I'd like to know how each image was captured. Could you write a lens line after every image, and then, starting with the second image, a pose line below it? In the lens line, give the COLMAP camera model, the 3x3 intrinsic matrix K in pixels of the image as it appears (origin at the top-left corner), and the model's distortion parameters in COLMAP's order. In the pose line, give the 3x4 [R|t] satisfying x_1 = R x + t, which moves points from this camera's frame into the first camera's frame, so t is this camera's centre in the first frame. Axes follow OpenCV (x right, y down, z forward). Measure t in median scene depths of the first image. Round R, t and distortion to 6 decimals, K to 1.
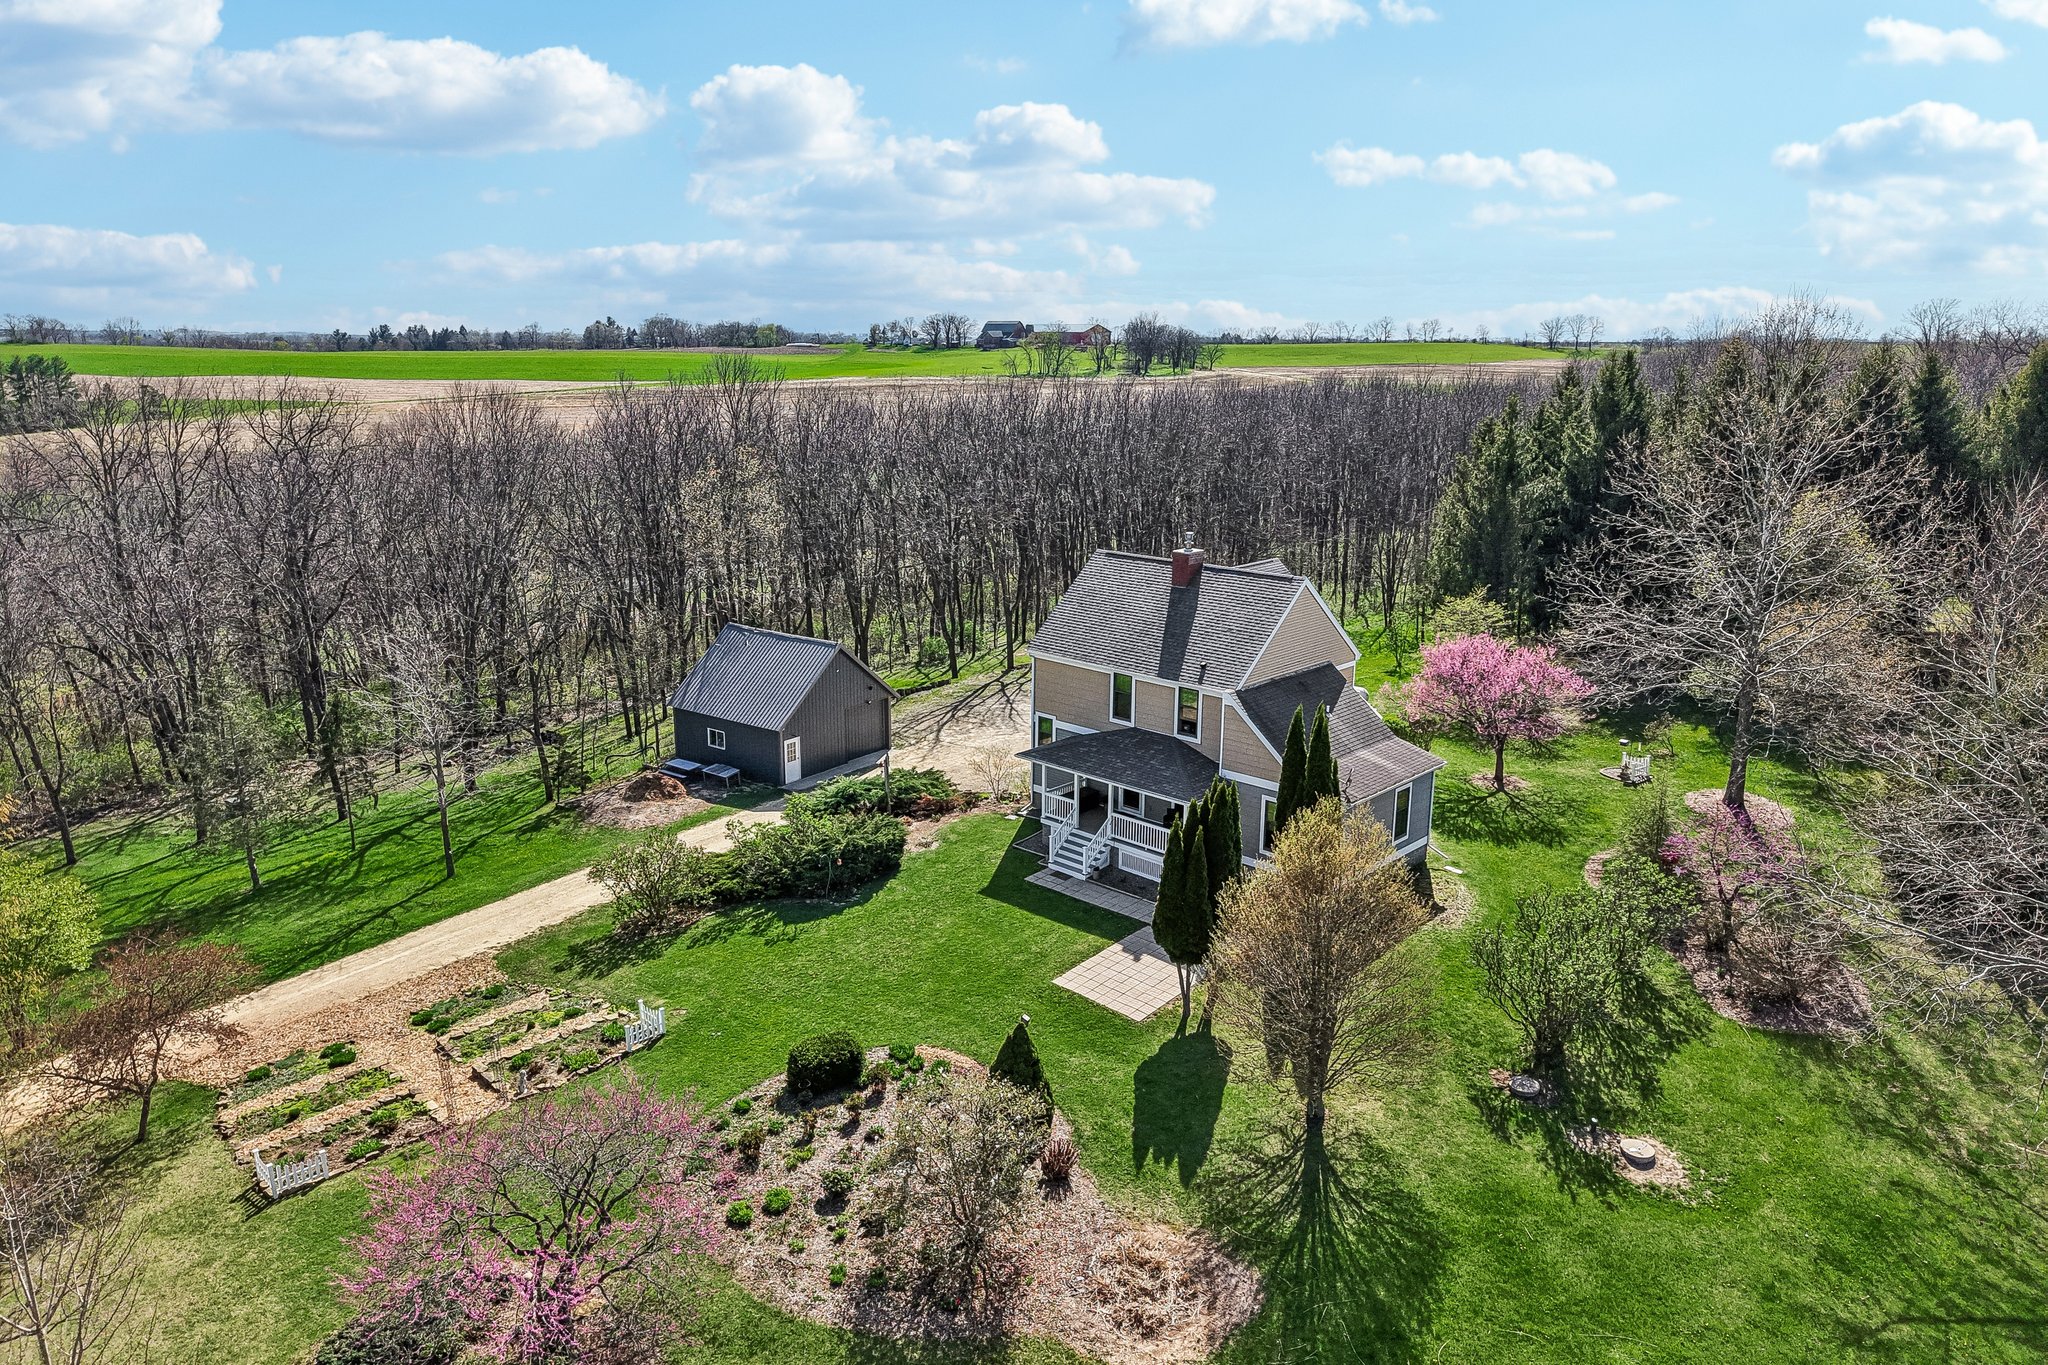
lens RADIAL K [[1377.1, 0, 1024.0], [0, 1377.1, 682.5], [0, 0, 1]] dist [0.010069, 0.002393]
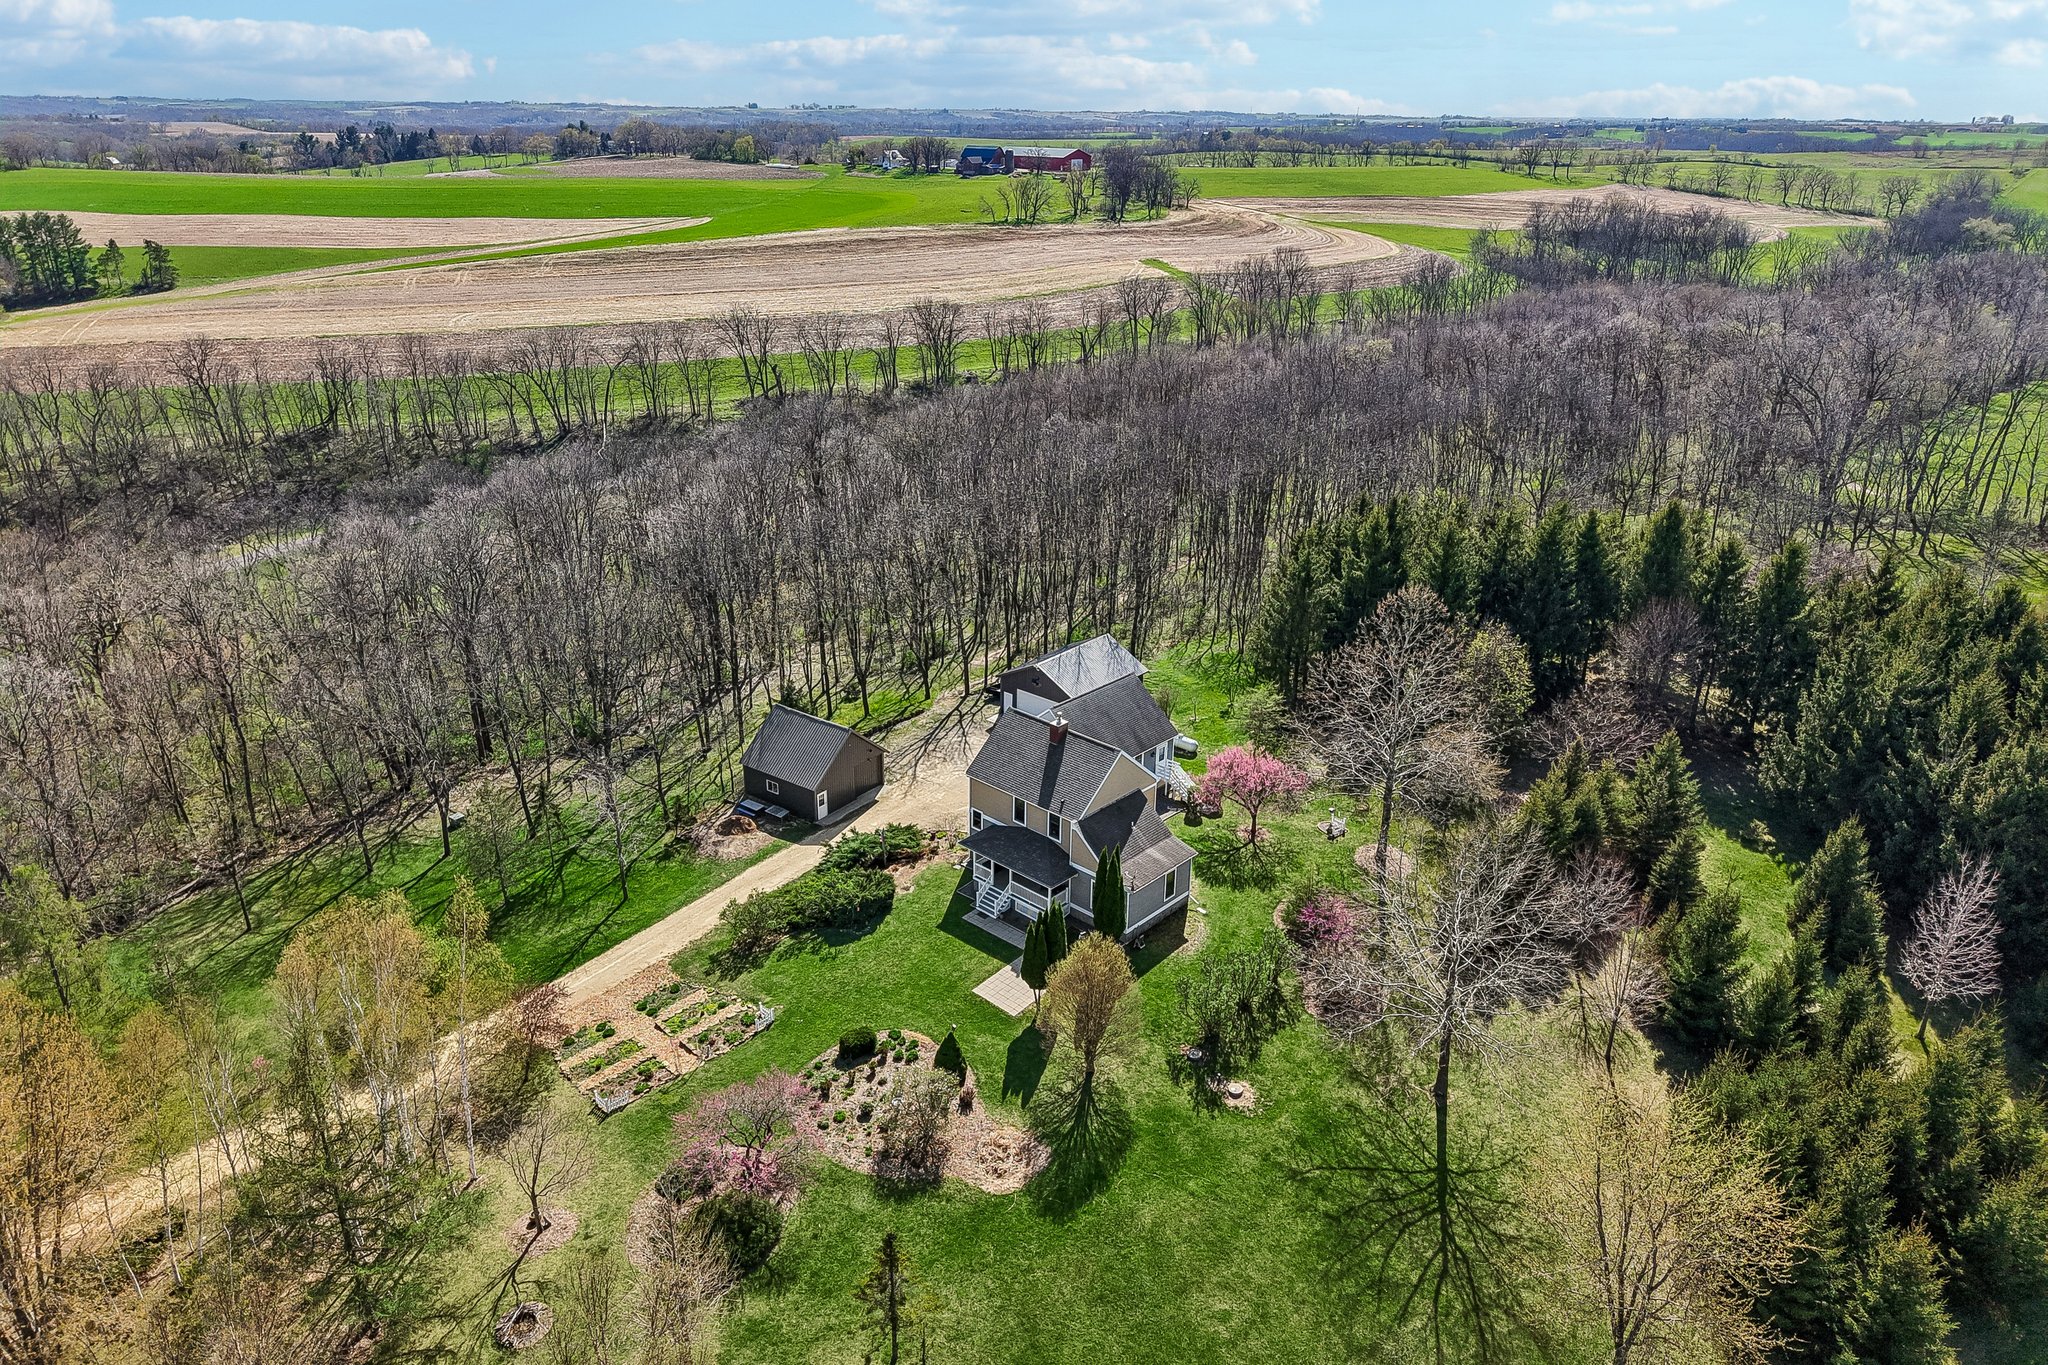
lens RADIAL K [[1404.8, 0, 1030.9], [0, 1404.8, 646.2], [0, 0, 1]] dist [0.037058, -0.025260]
pose [[0.999885, 0.003143, 0.014814, 0.077970], [-0.005070, 0.991245, 0.131935, -0.566395], [-0.014269, -0.131995, 0.991148, -0.969982]]
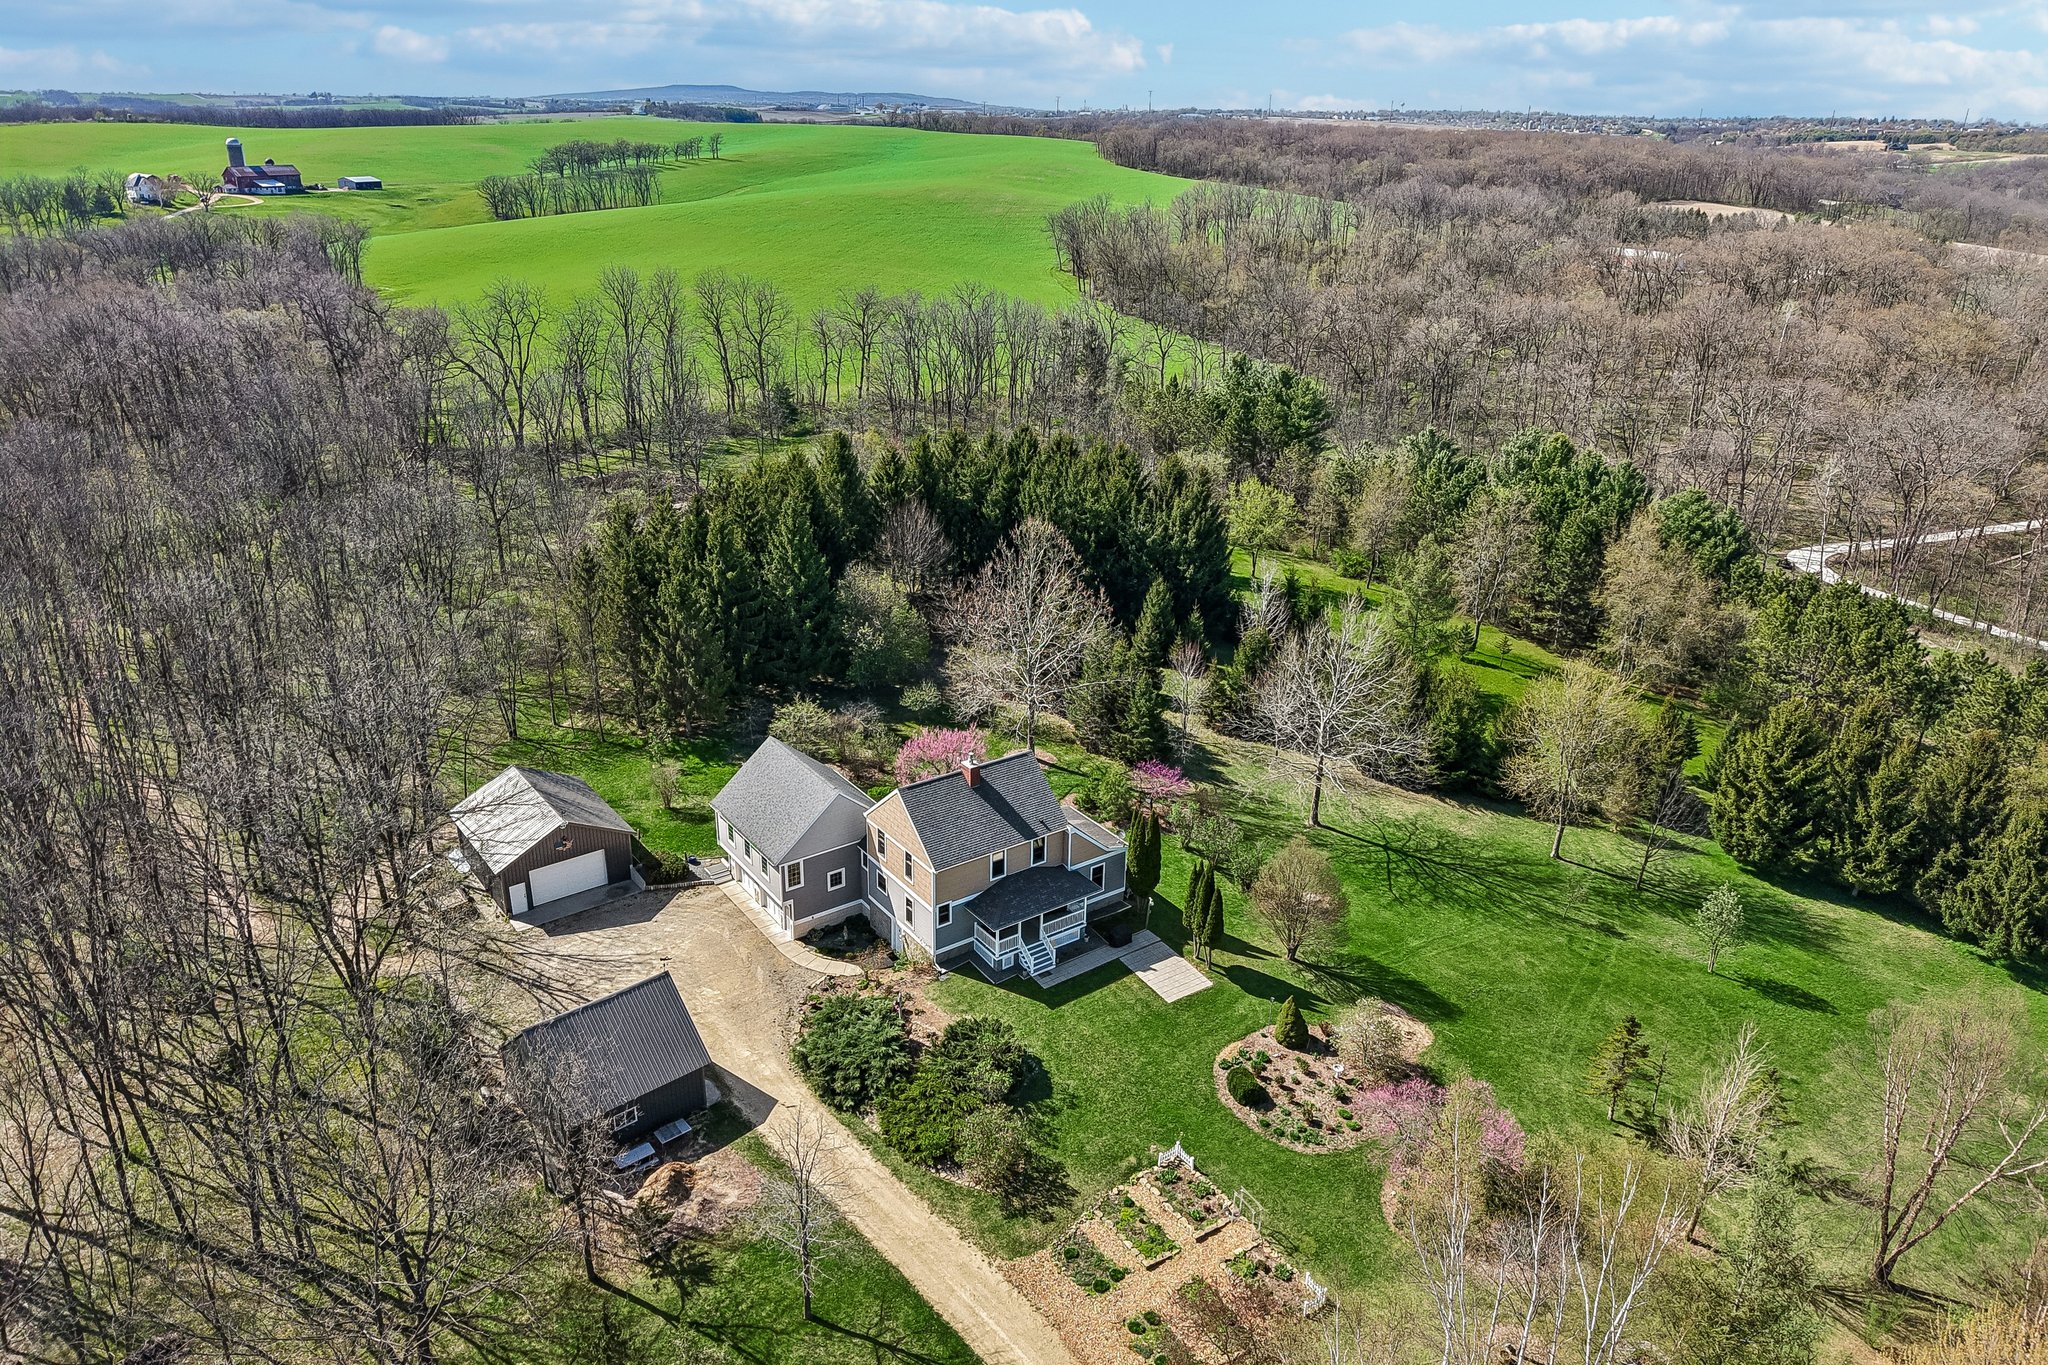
lens RADIAL K [[1404.8, 0, 1030.9], [0, 1404.8, 646.2], [0, 0, 1]] dist [0.037058, -0.025260]
pose [[0.197524, -0.357788, 0.912673, -1.750233], [0.218228, 0.923702, 0.314881, -0.964980], [-0.955699, 0.136974, 0.260533, 0.657753]]
